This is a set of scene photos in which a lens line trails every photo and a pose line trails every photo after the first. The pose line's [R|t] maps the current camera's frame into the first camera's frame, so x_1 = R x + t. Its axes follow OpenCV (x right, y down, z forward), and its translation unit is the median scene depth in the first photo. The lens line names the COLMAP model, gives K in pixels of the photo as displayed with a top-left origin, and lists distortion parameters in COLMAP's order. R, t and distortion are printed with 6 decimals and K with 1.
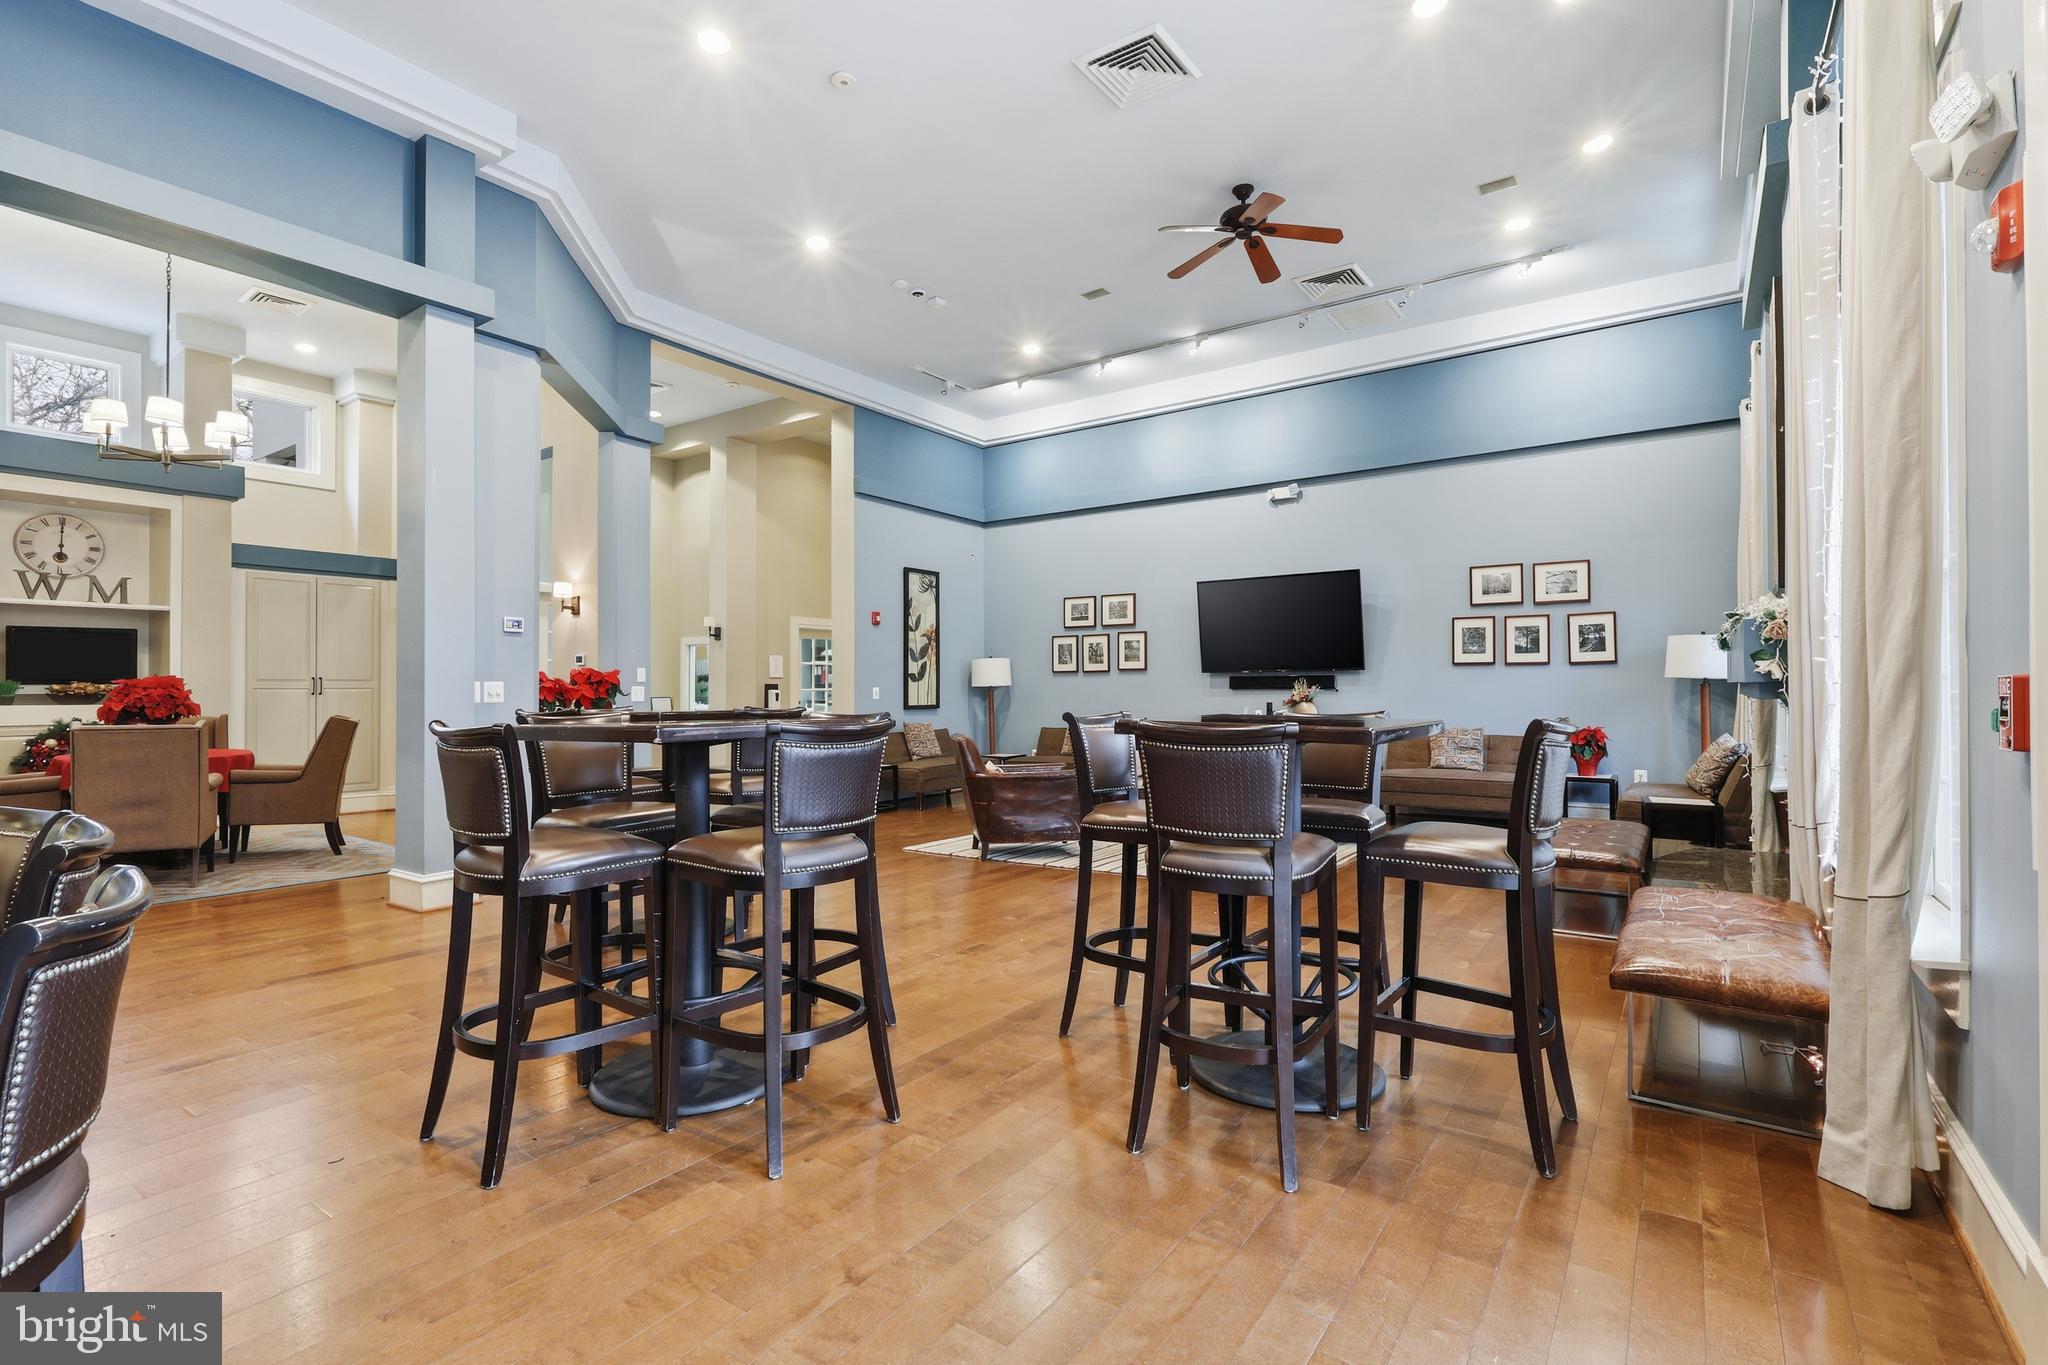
lens RADIAL K [[956.7, 0, 1021.4], [0, 956.7, 685.0], [0, 0, 1]] dist [0.001589, 0.000320]
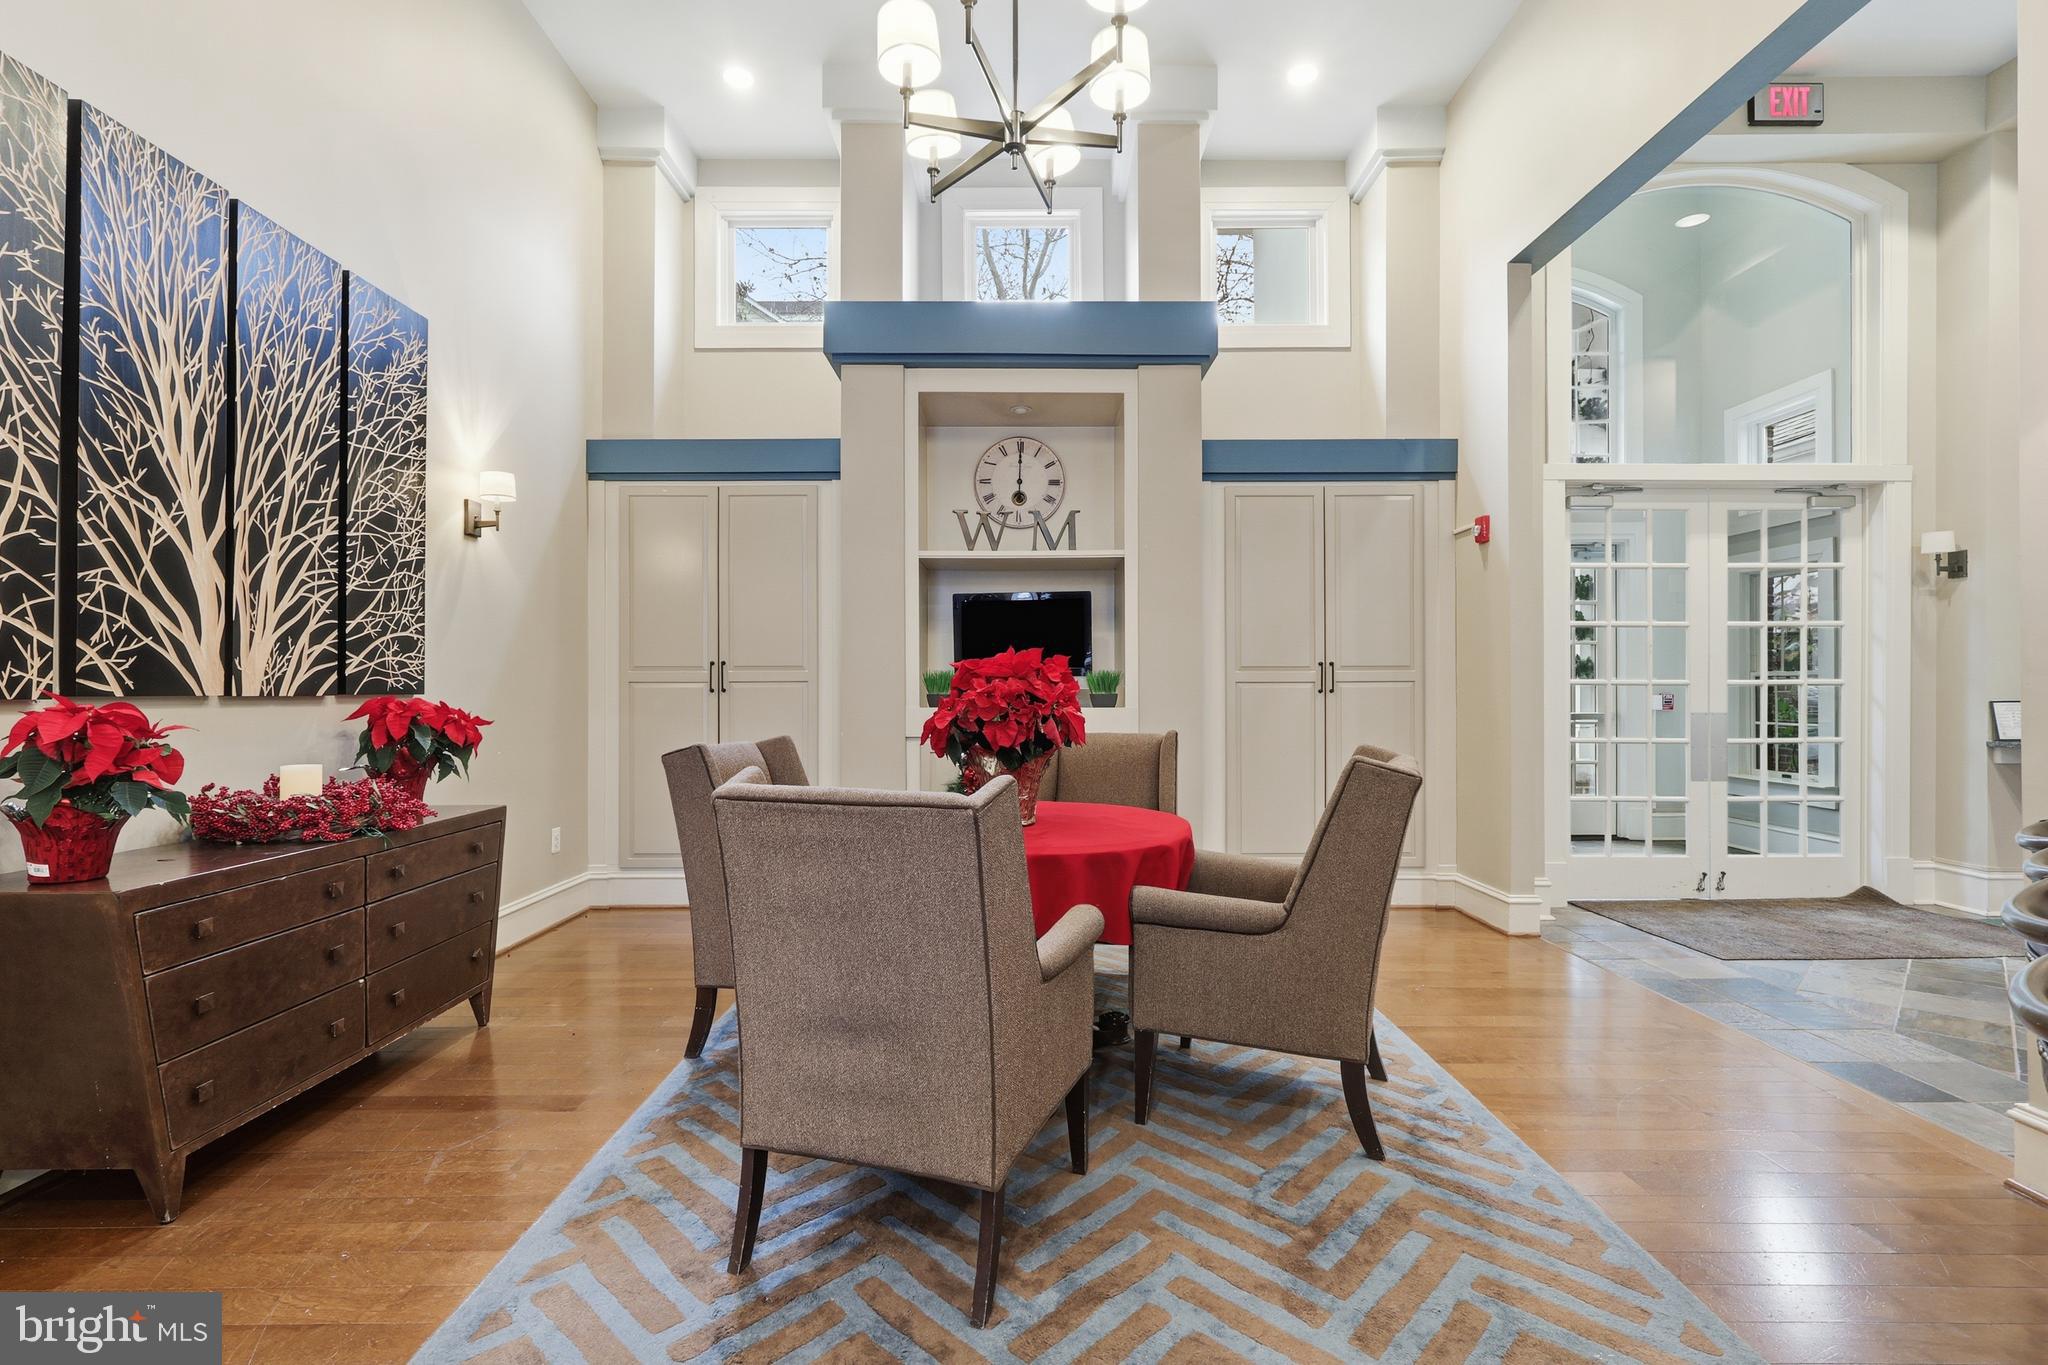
lens RADIAL K [[956.7, 0, 1021.4], [0, 956.7, 685.0], [0, 0, 1]] dist [0.001589, 0.000320]
pose [[0.590406, -0.005566, -0.807087, -0.428017], [0.006840, 0.999975, -0.001893, 0.005949], [0.807077, -0.004402, 0.590430, 0.578189]]
